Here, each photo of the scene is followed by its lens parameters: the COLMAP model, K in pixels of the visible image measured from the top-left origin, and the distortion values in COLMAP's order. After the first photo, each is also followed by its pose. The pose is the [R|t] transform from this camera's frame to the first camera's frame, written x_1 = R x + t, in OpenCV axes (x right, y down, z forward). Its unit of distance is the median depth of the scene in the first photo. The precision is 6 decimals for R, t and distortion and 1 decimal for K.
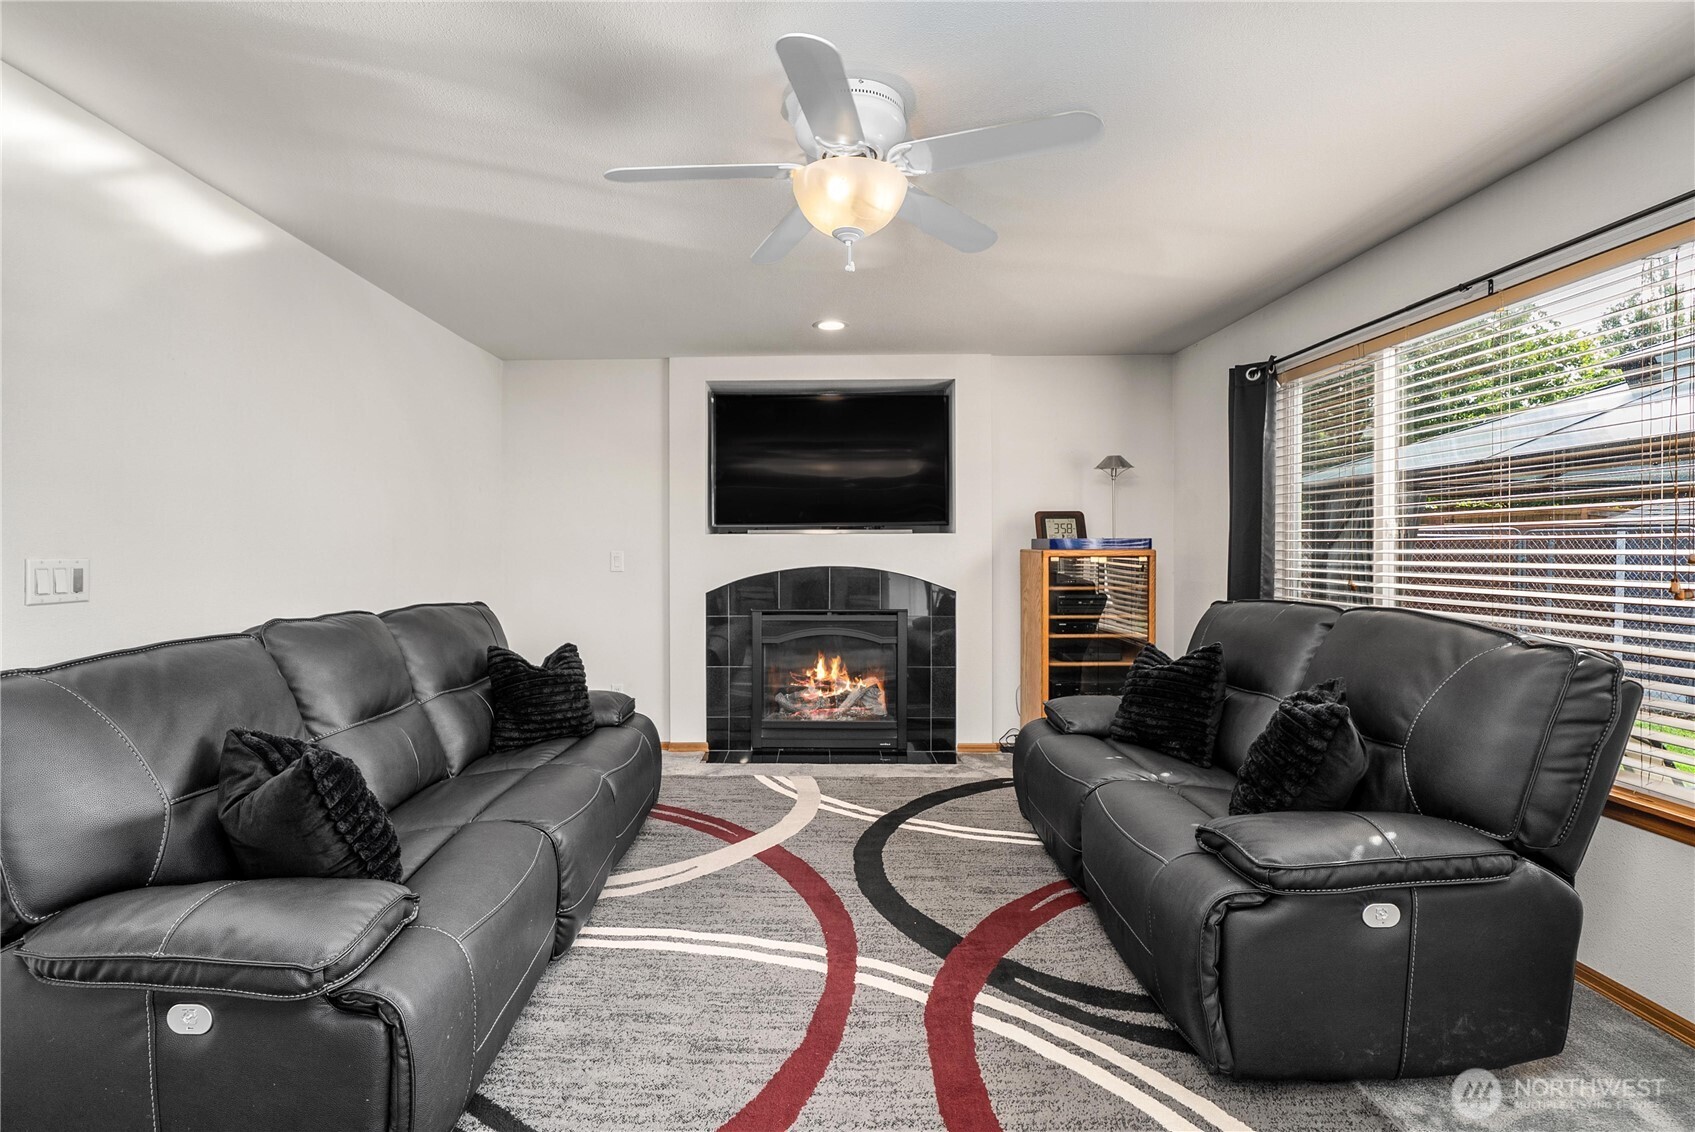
lens RADIAL K [[800.1, 0, 845.0], [0, 800.1, 551.4], [0, 0, 1]] dist [-0.001469, 0.000613]
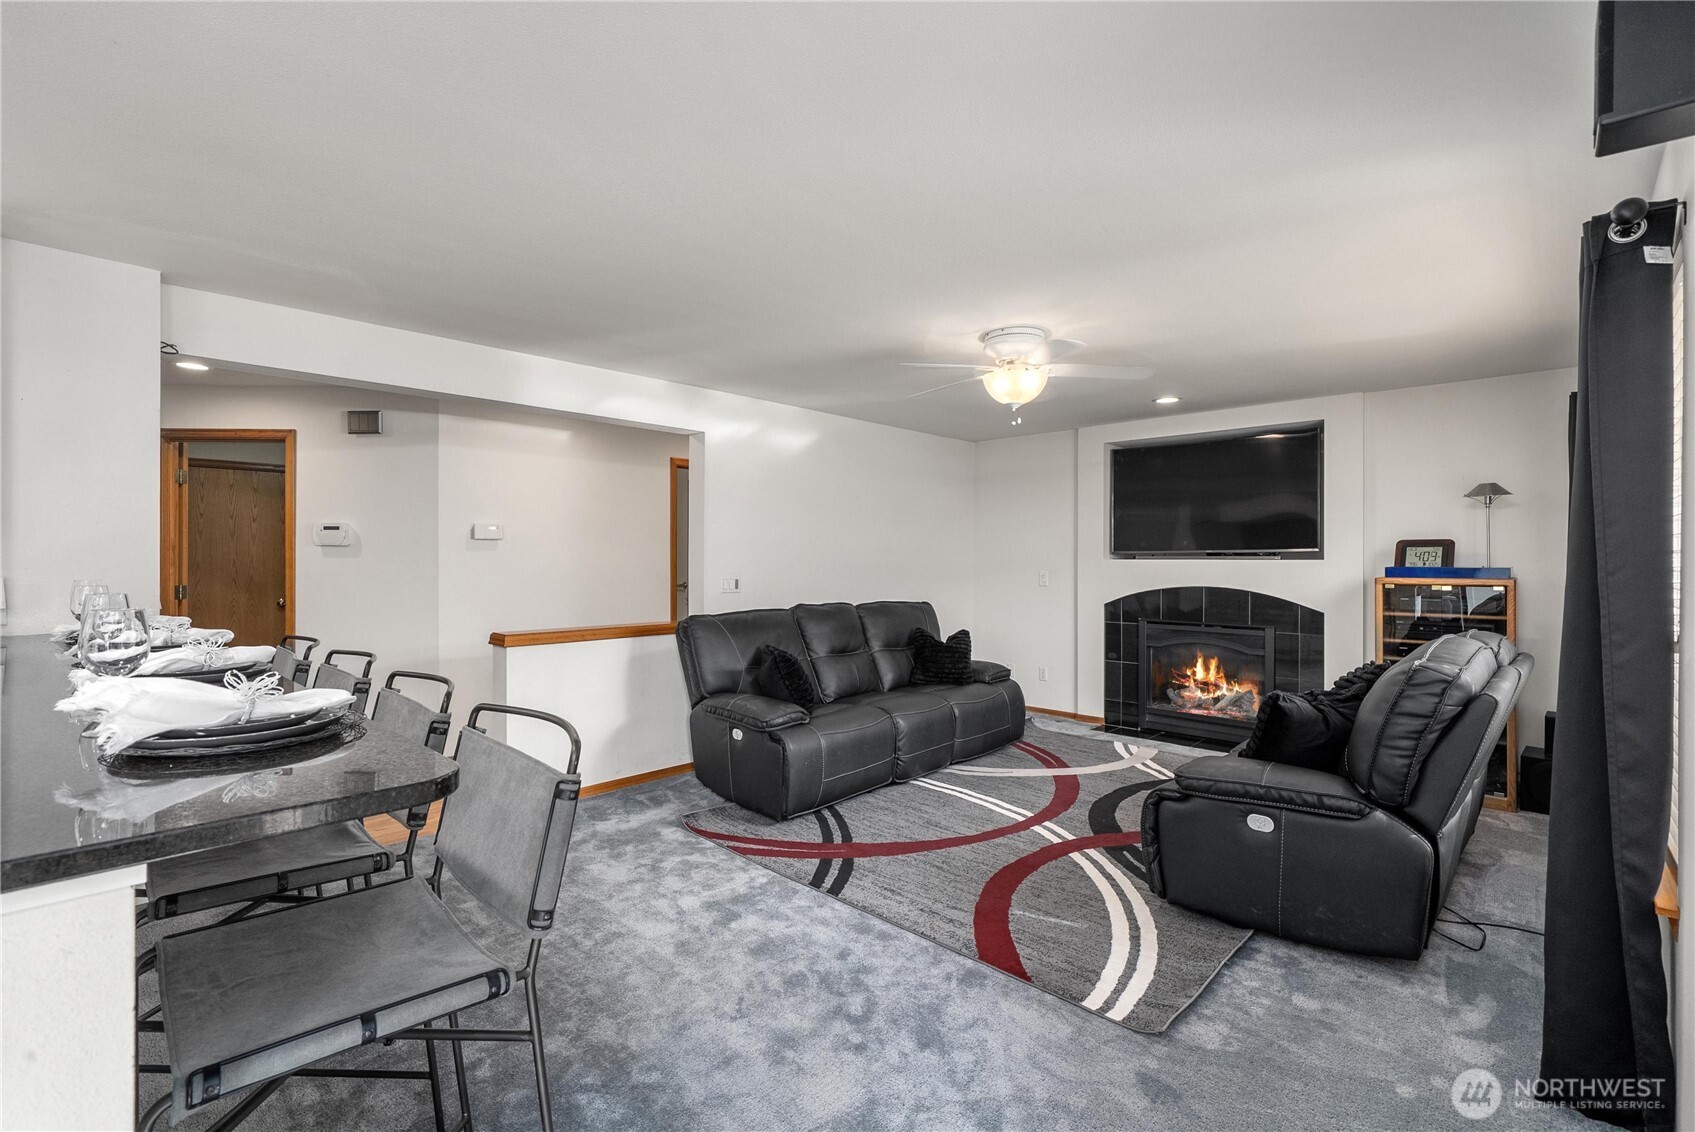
lens RADIAL K [[759.0, 0, 848.2], [0, 759.0, 562.9], [0, 0, 1]] dist [0.000999, 0.000179]
pose [[0.743200, 0.007940, -0.669022, 0.587175], [-0.008561, 0.999961, 0.002357, -0.026098], [0.669014, 0.003976, 0.743239, -0.352869]]
